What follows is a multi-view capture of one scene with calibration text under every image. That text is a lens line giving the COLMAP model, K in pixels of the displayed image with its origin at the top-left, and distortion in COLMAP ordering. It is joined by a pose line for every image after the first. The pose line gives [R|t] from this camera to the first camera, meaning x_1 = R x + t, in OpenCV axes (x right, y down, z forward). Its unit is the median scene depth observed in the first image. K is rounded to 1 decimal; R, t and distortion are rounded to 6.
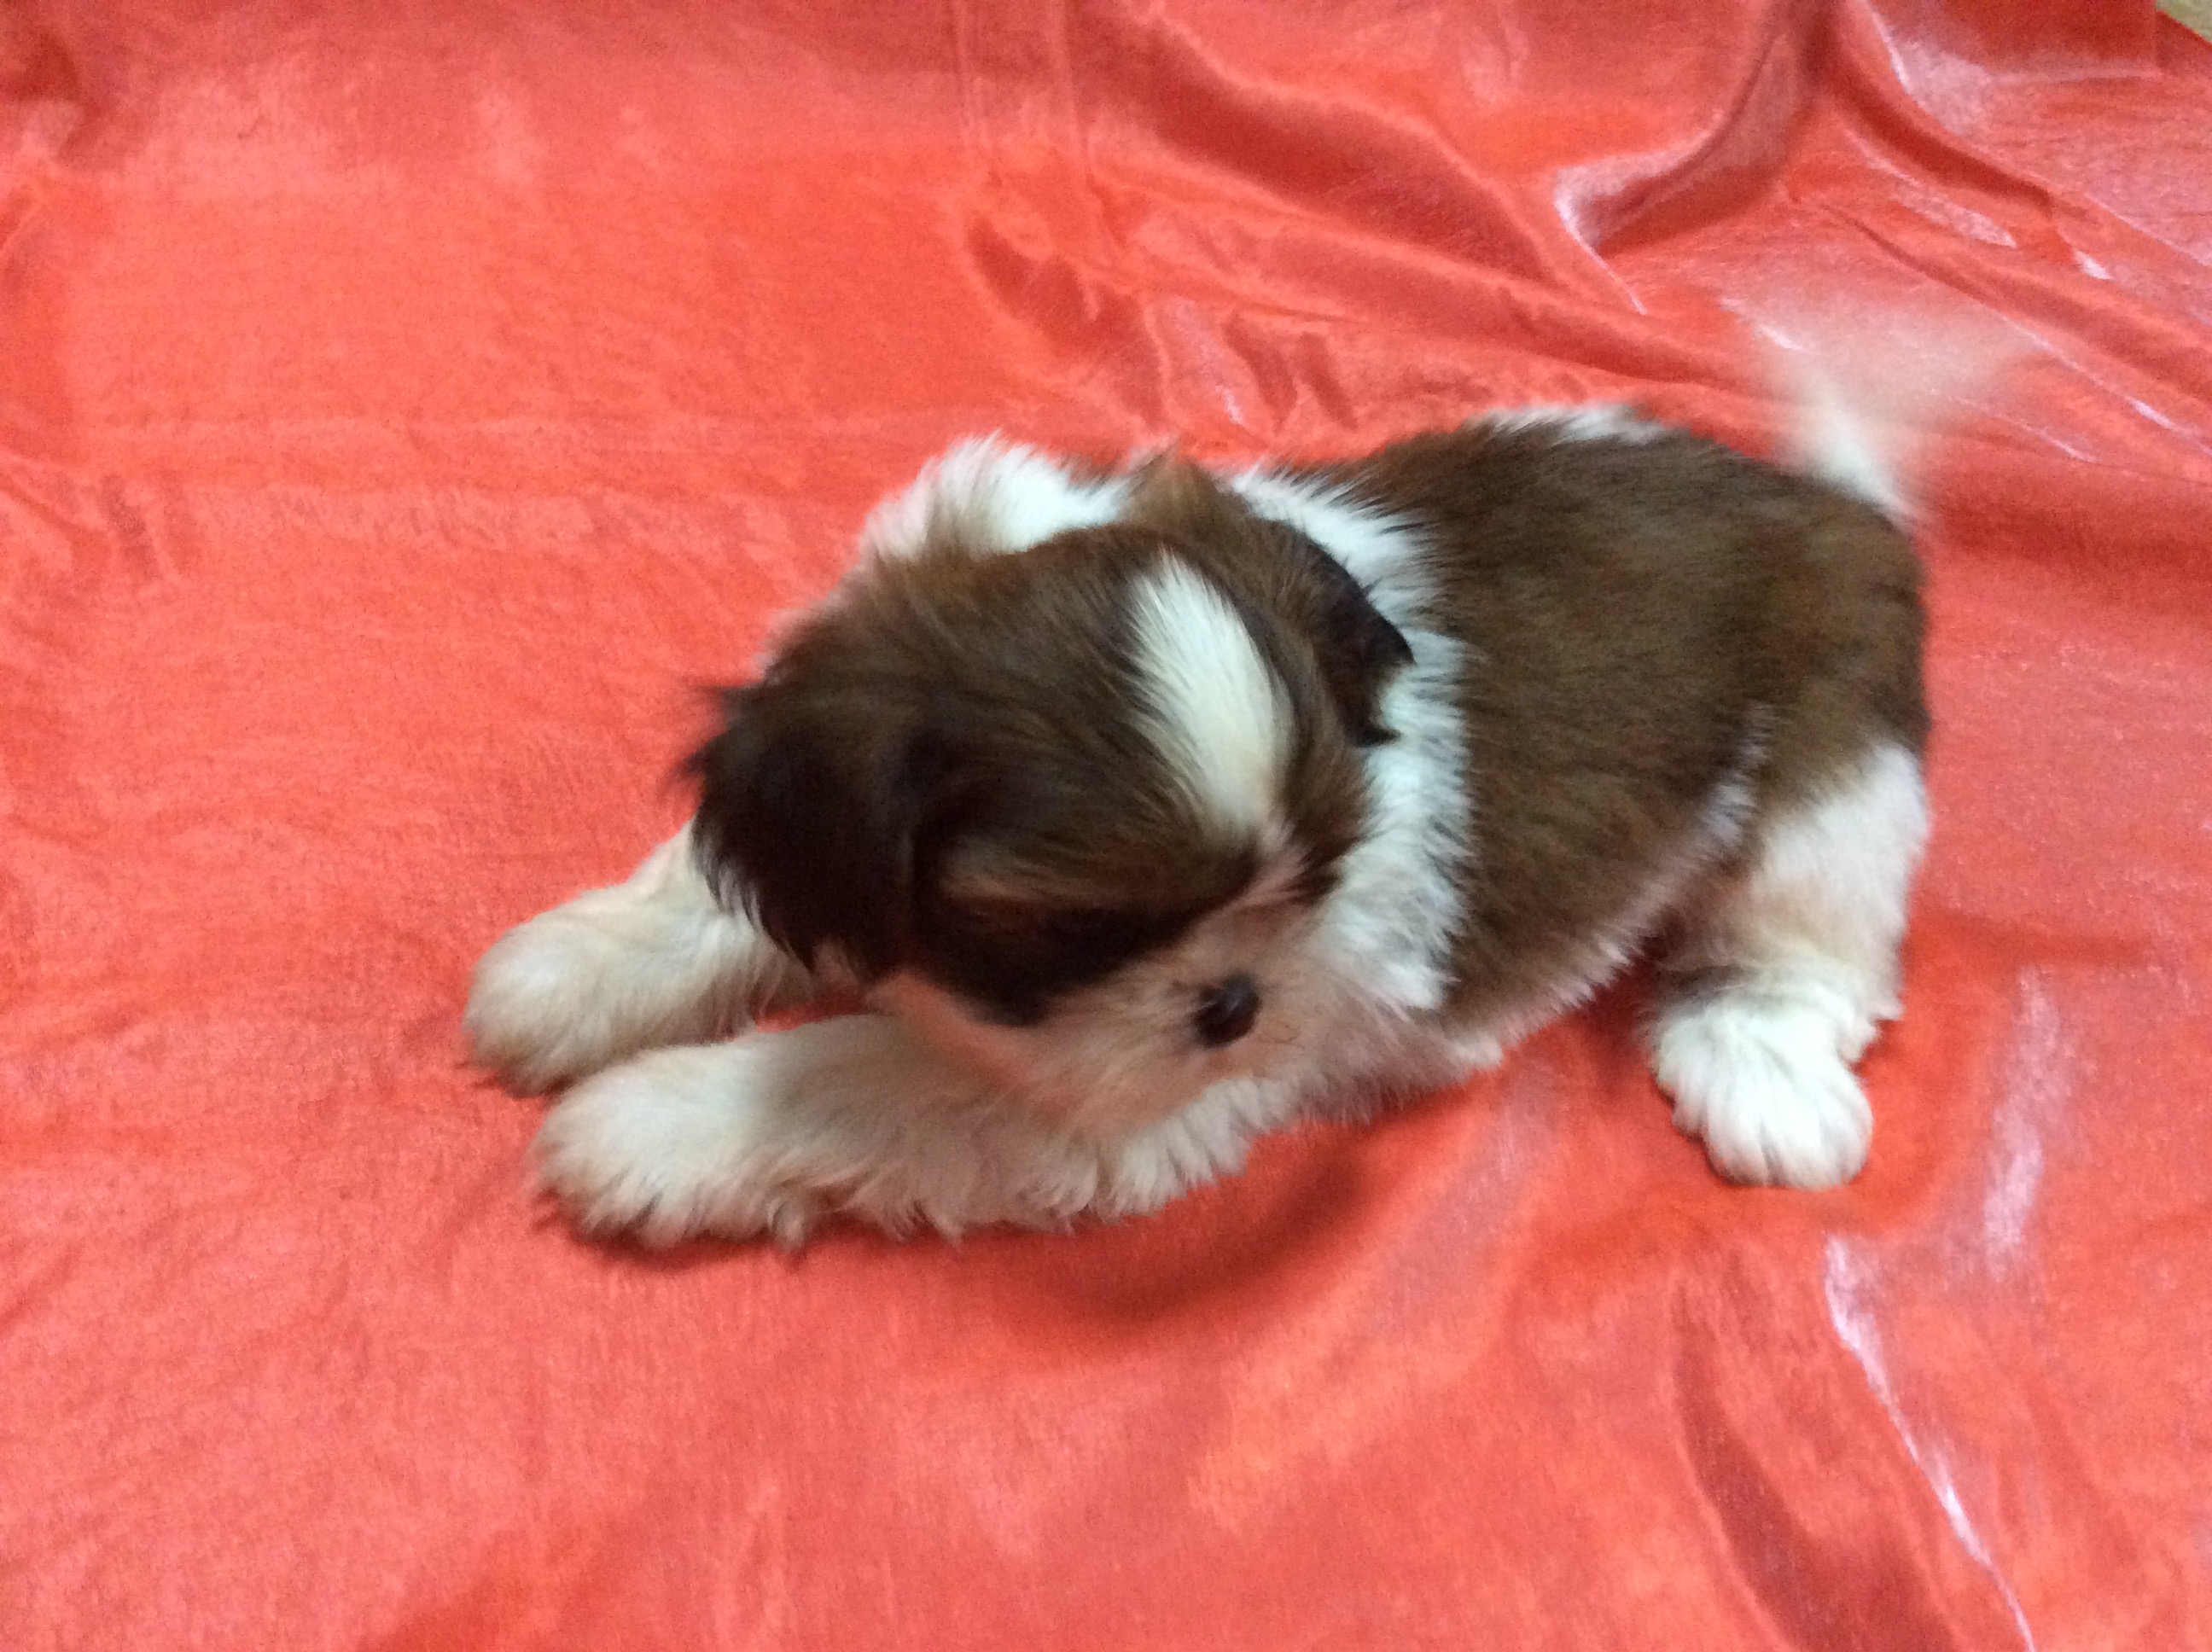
lens RADIAL K [[2071.3, 0, 1108.7], [0, 2071.3, 824.1], [0, 0, 1]] dist [0.000183, 0.000000]
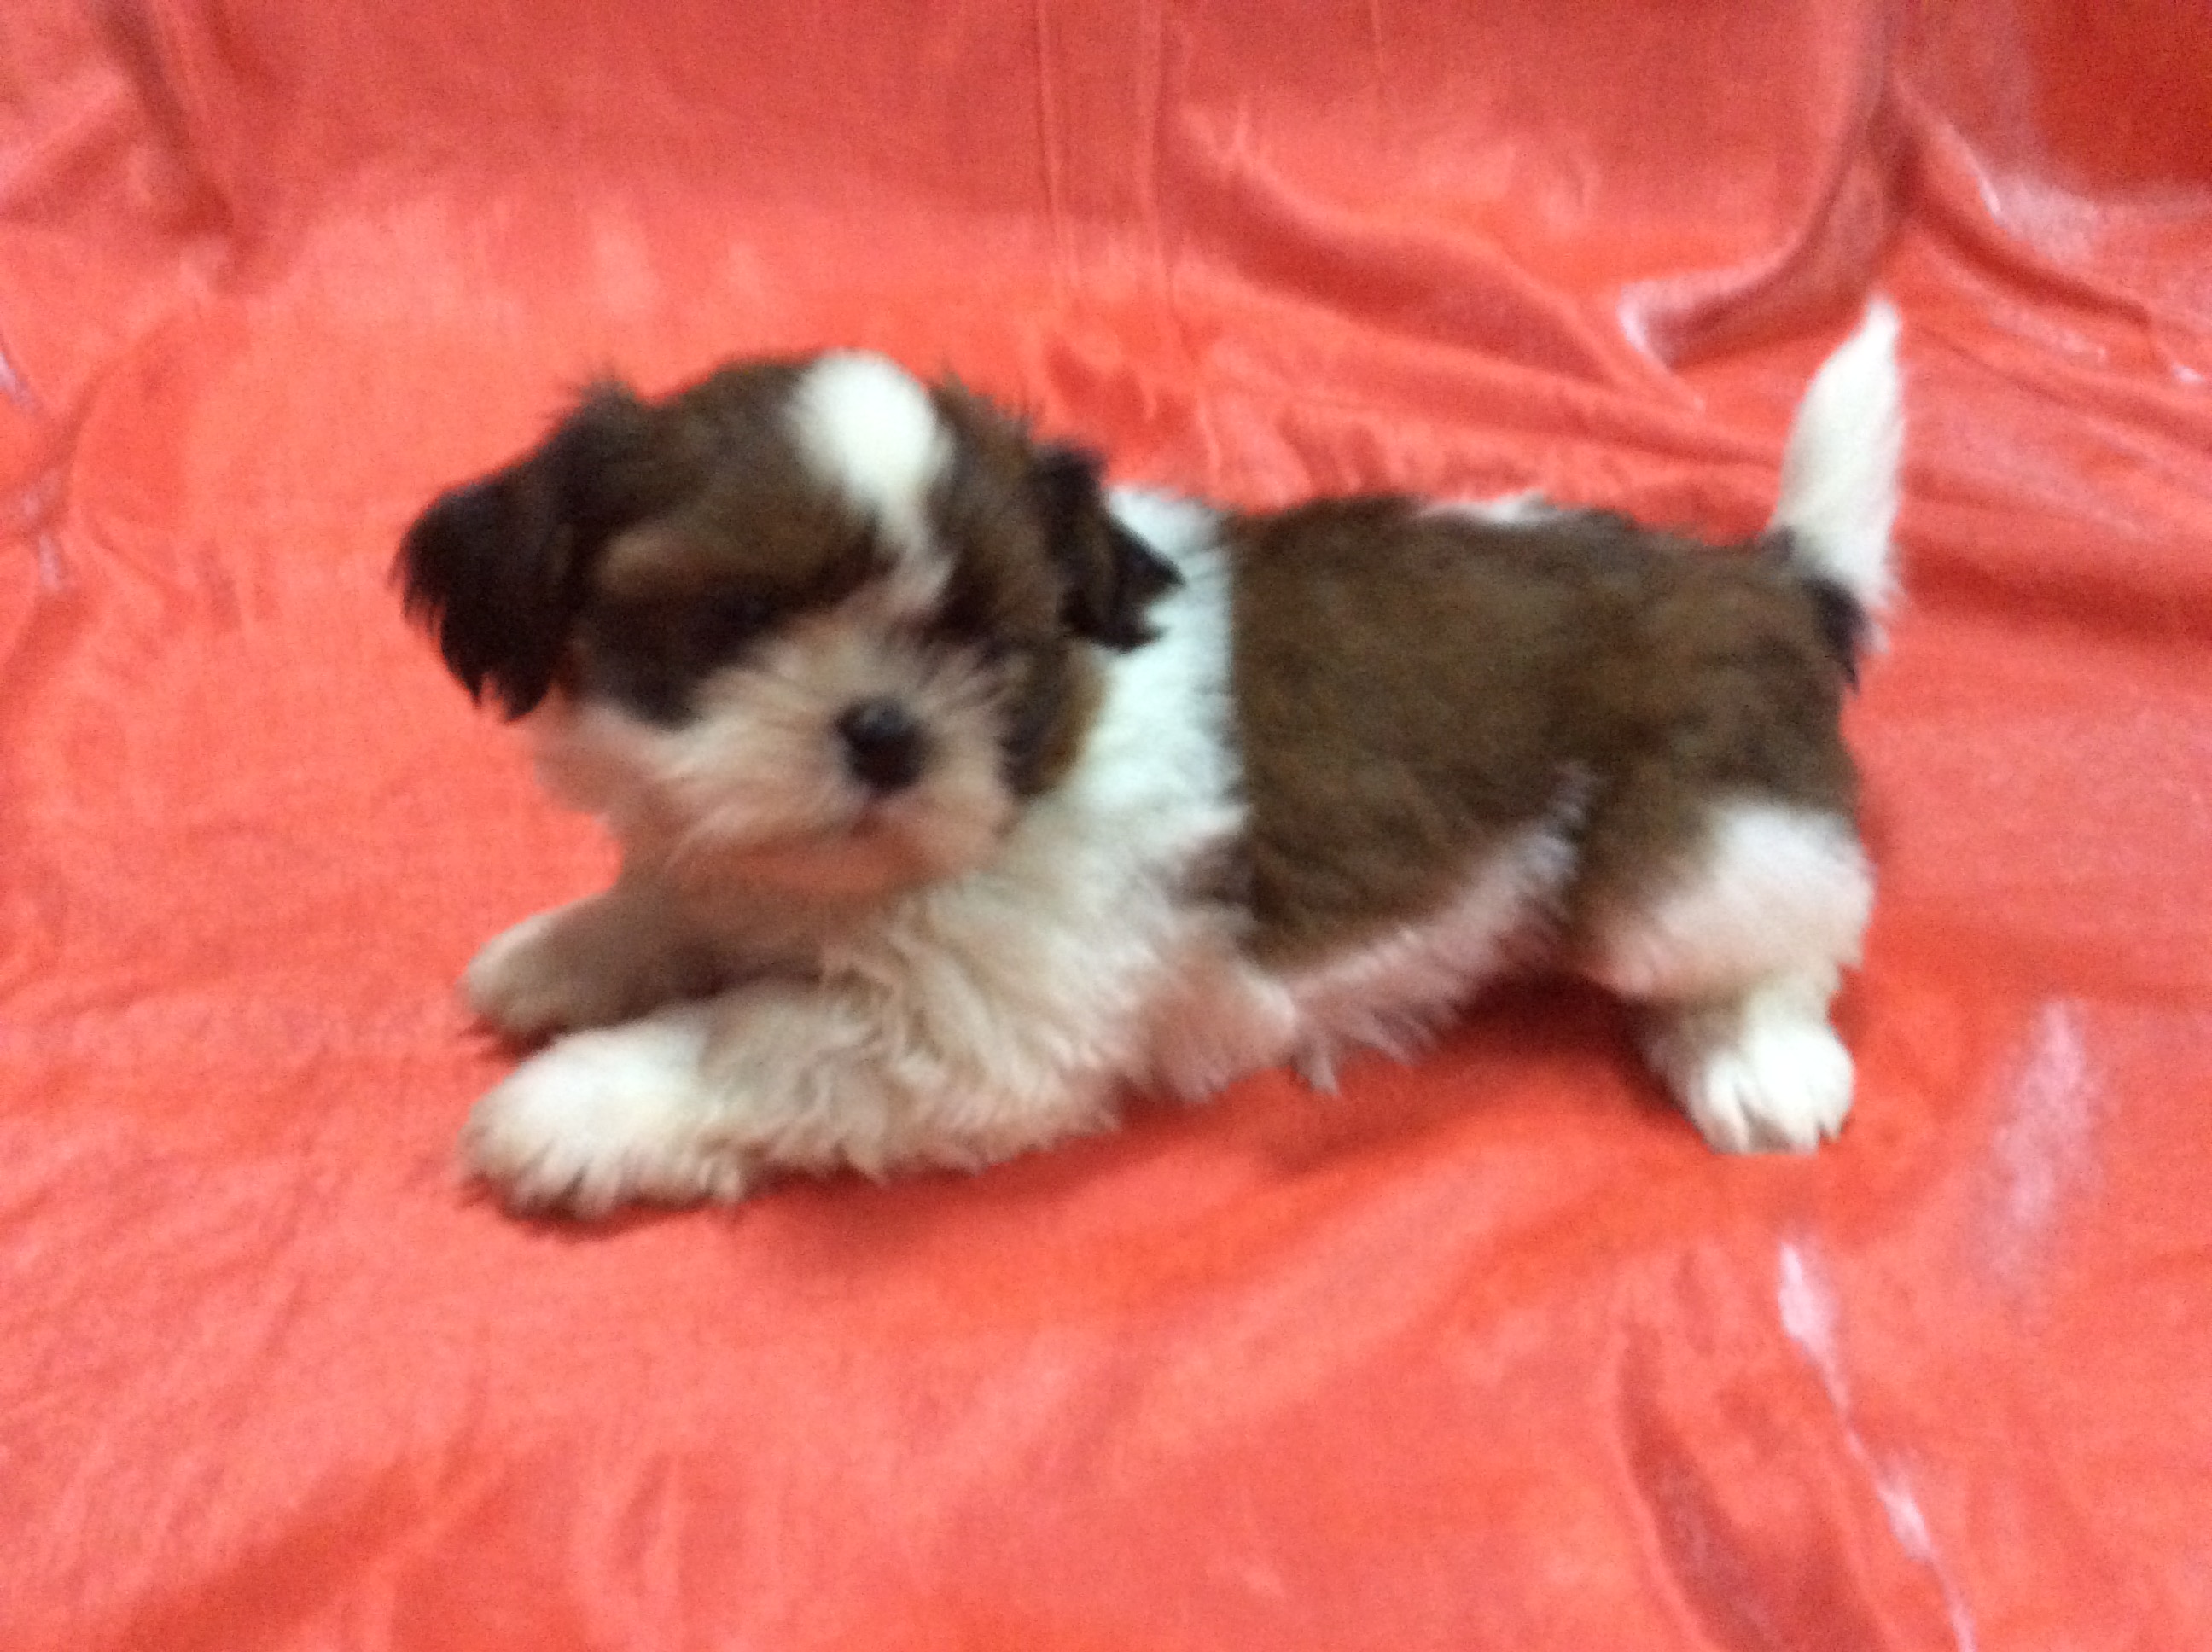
lens RADIAL K [[2071.3, 0, 1099.8], [0, 2071.3, 823.1], [0, 0, 1]] dist [0.000183, 0.000000]
pose [[0.994249, 0.008853, -0.106723, 0.077129], [-0.021098, 0.993238, -0.114159, 0.072427], [0.104991, 0.115754, 0.987714, 0.000188]]
